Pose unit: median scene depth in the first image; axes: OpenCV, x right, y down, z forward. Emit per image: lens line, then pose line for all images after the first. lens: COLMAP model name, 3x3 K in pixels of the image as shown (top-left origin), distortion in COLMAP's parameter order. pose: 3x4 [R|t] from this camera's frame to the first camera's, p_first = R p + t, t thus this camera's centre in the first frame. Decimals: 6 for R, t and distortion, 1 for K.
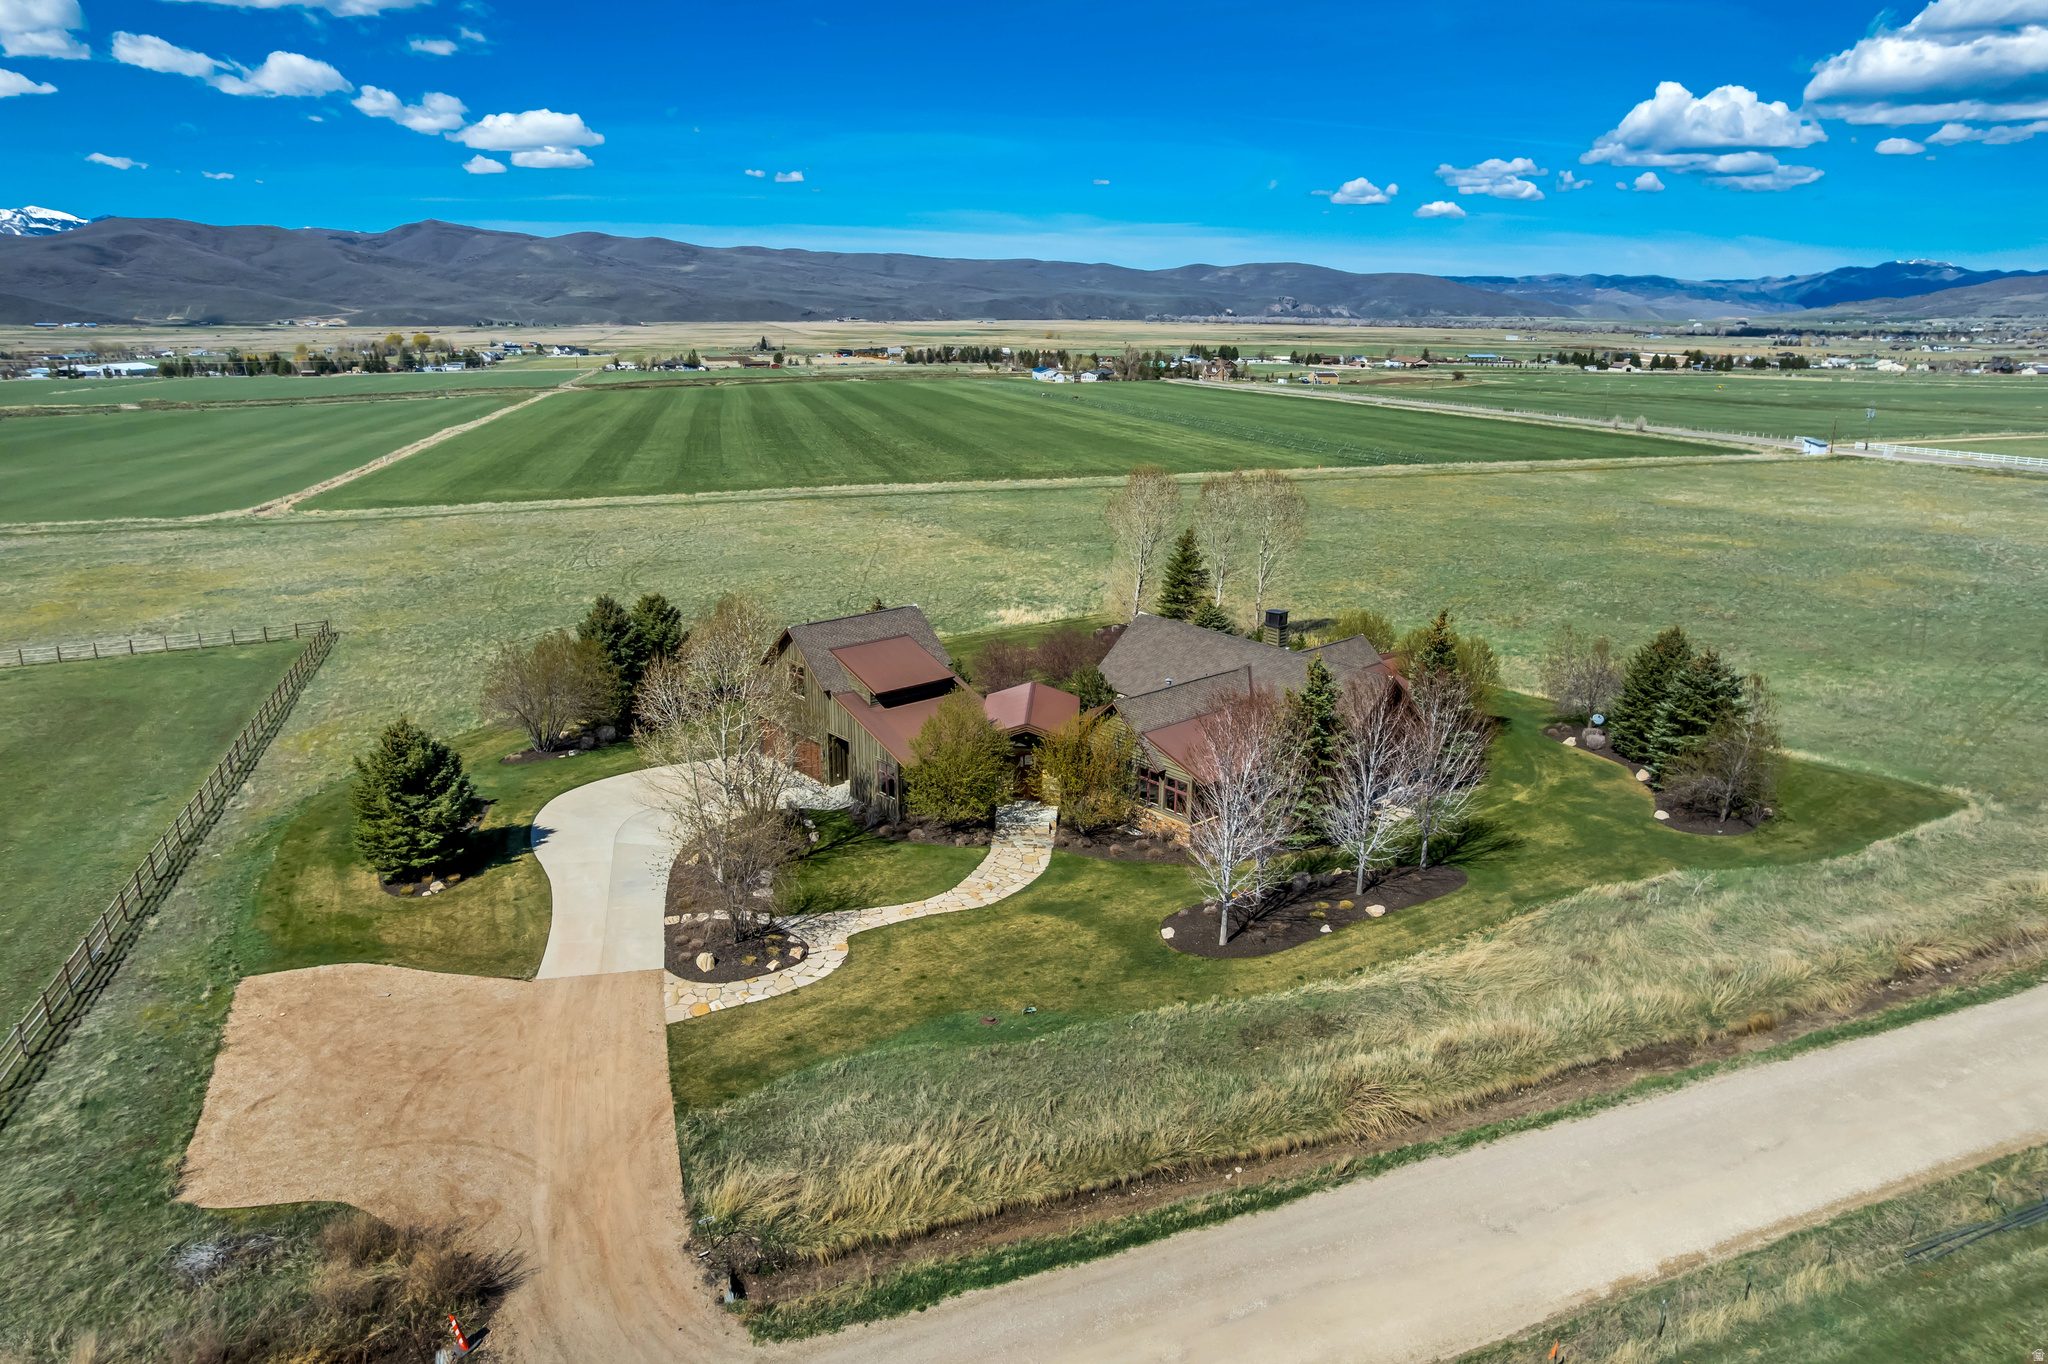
lens RADIAL K [[1319.4, 0, 1027.5], [0, 1319.4, 675.8], [0, 0, 1]] dist [-0.079653, 0.073022]
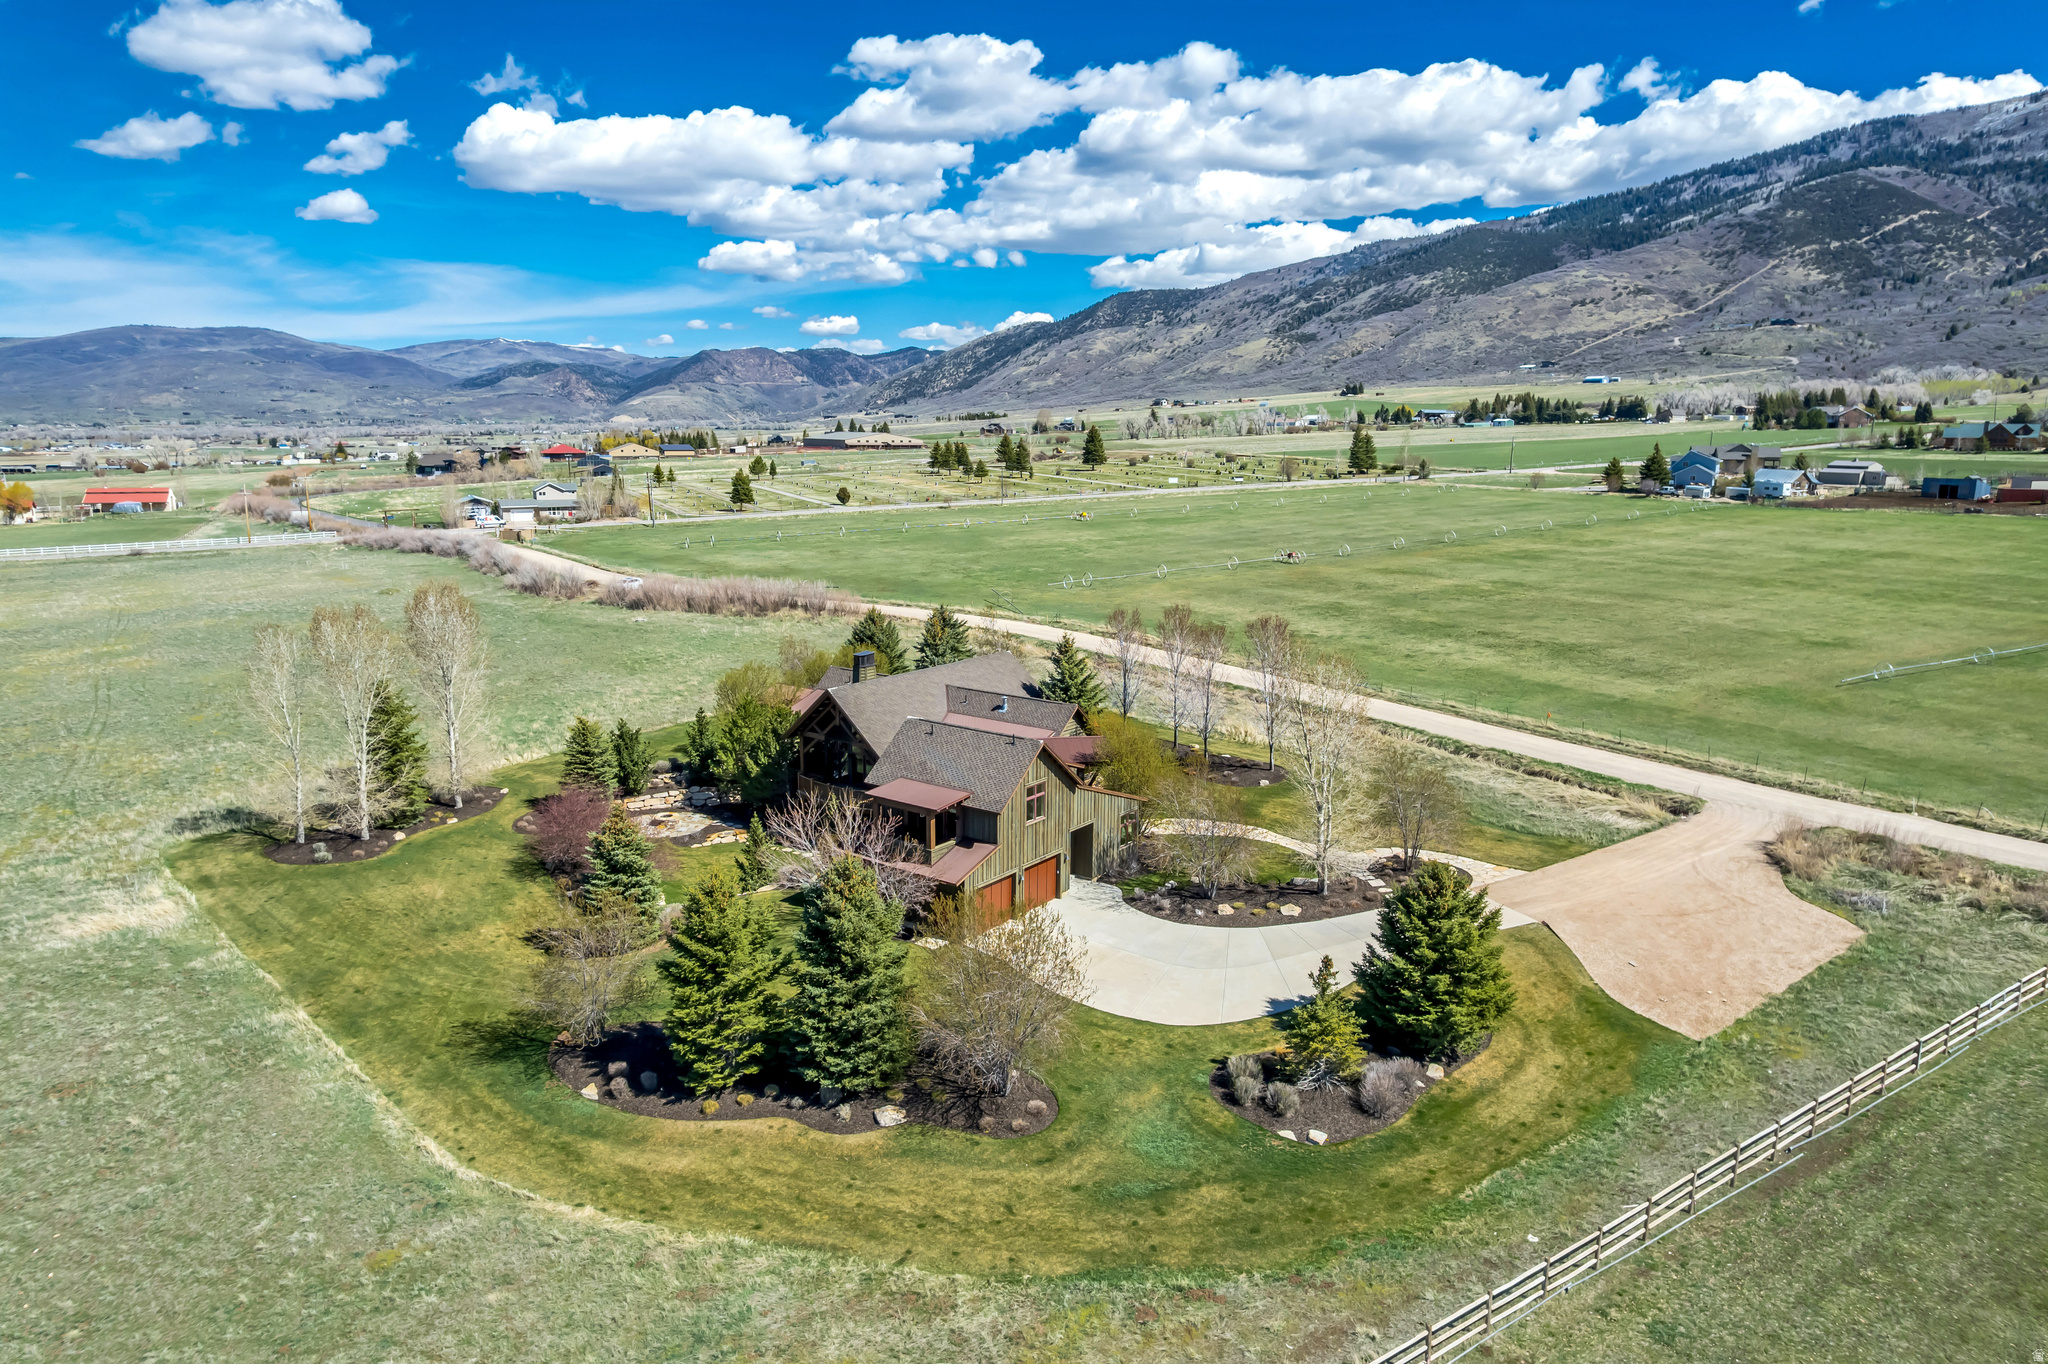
lens RADIAL K [[1319.4, 0, 1032.6], [0, 1319.4, 666.1], [0, 0, 1]] dist [-0.079653, 0.073022]
pose [[-0.210760, -0.187835, 0.959322, -1.040647], [0.263075, 0.934261, 0.240725, -0.304928], [-0.941473, 0.303109, -0.147490, 1.148843]]
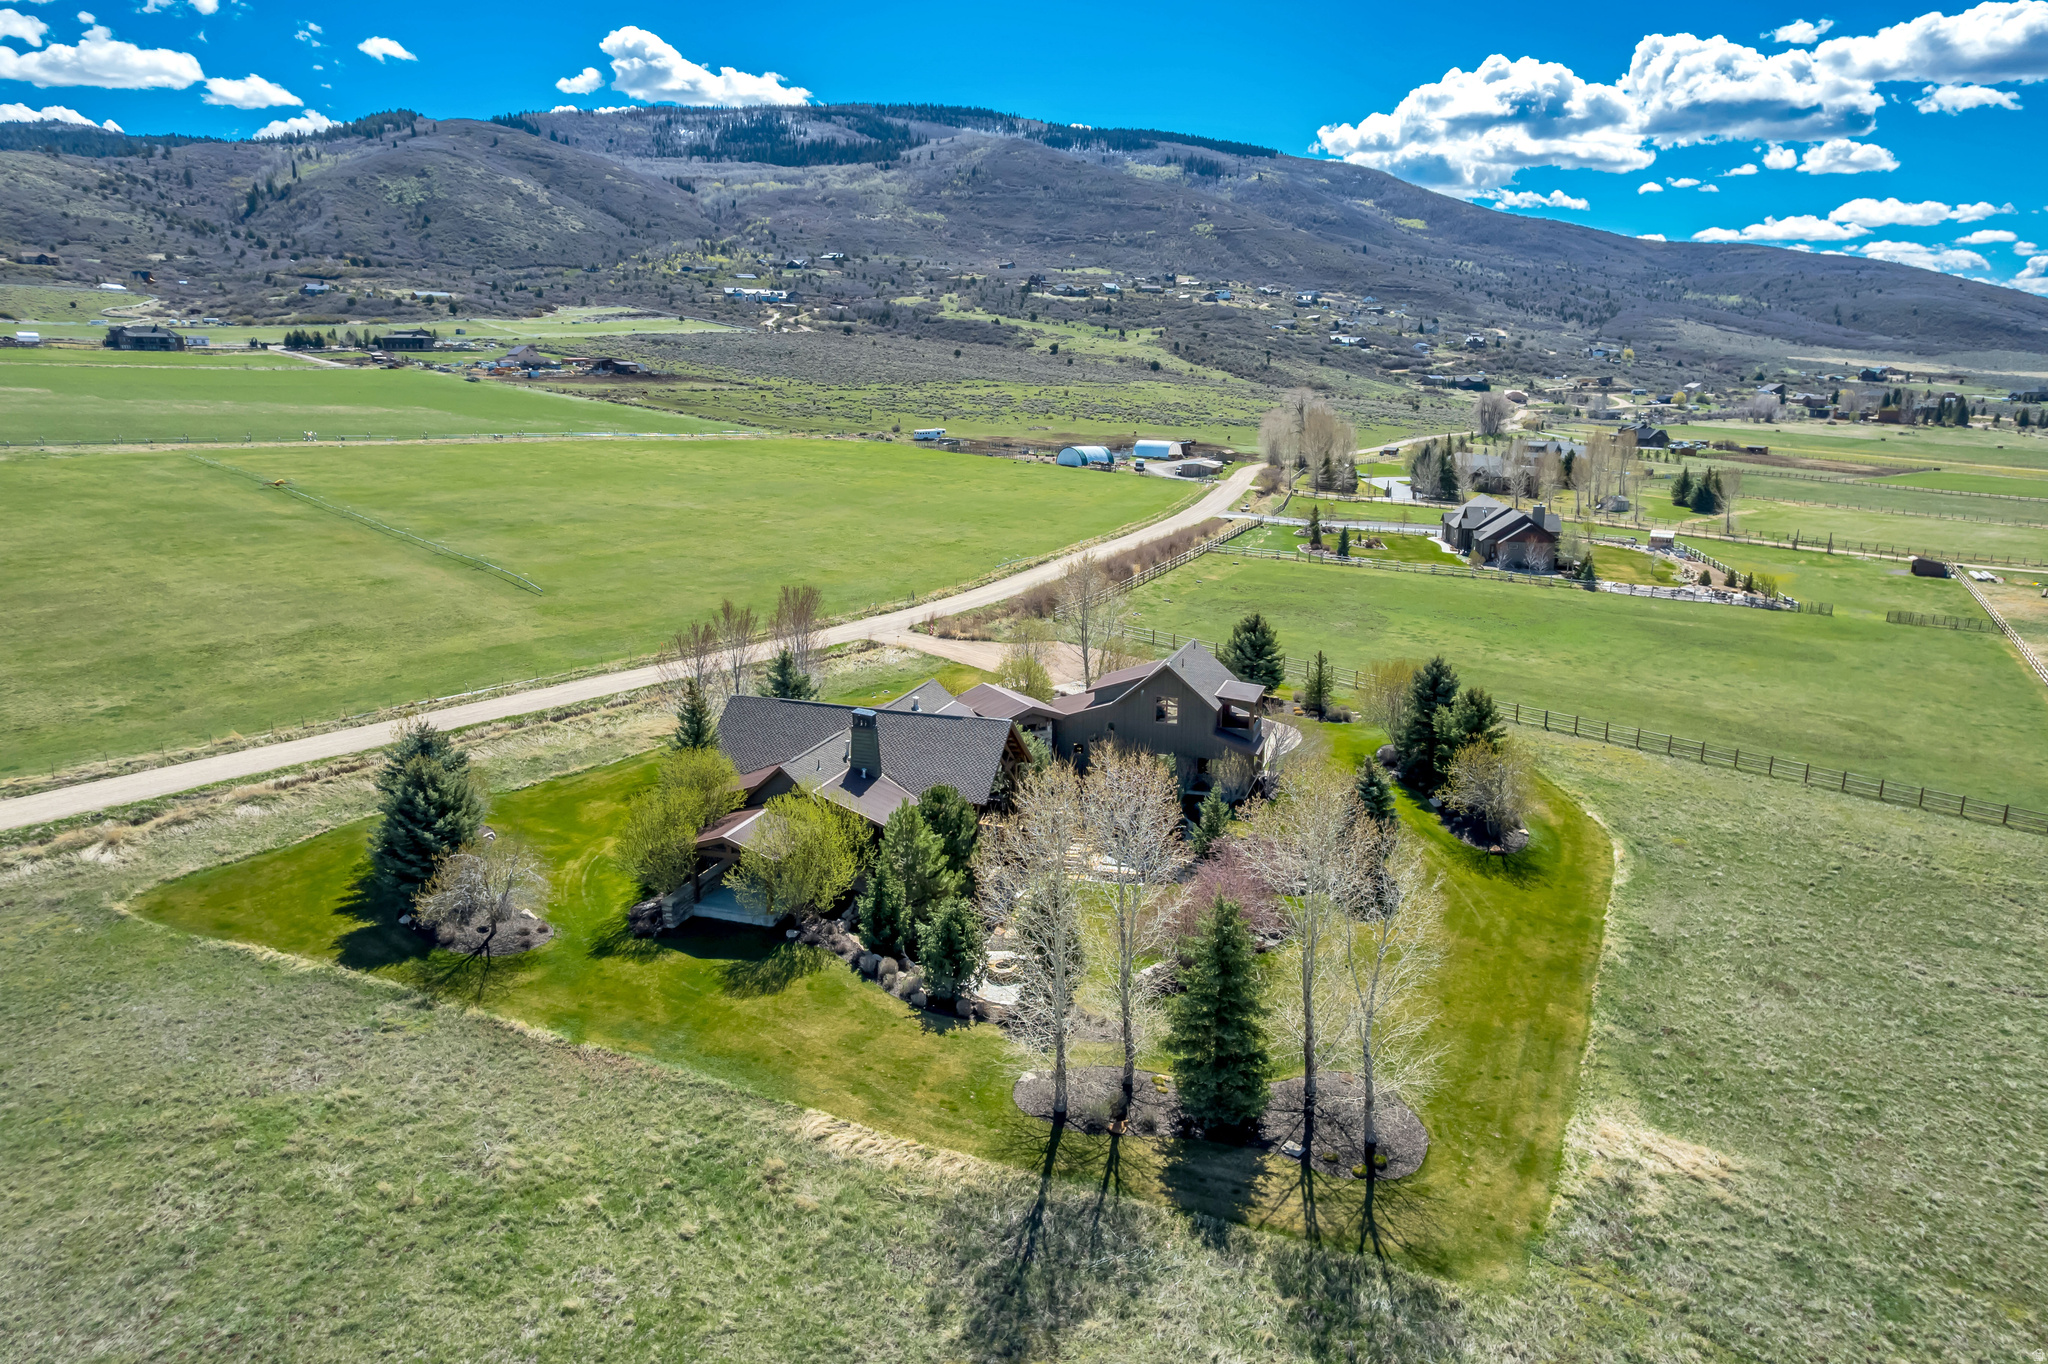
lens RADIAL K [[1319.4, 0, 1032.0], [0, 1319.4, 667.4], [0, 0, 1]] dist [-0.079653, 0.073022]
pose [[-0.860497, 0.098479, -0.499847, 0.616893], [-0.157273, 0.881868, 0.444493, -0.575136], [0.484572, 0.461097, -0.743357, 1.942728]]
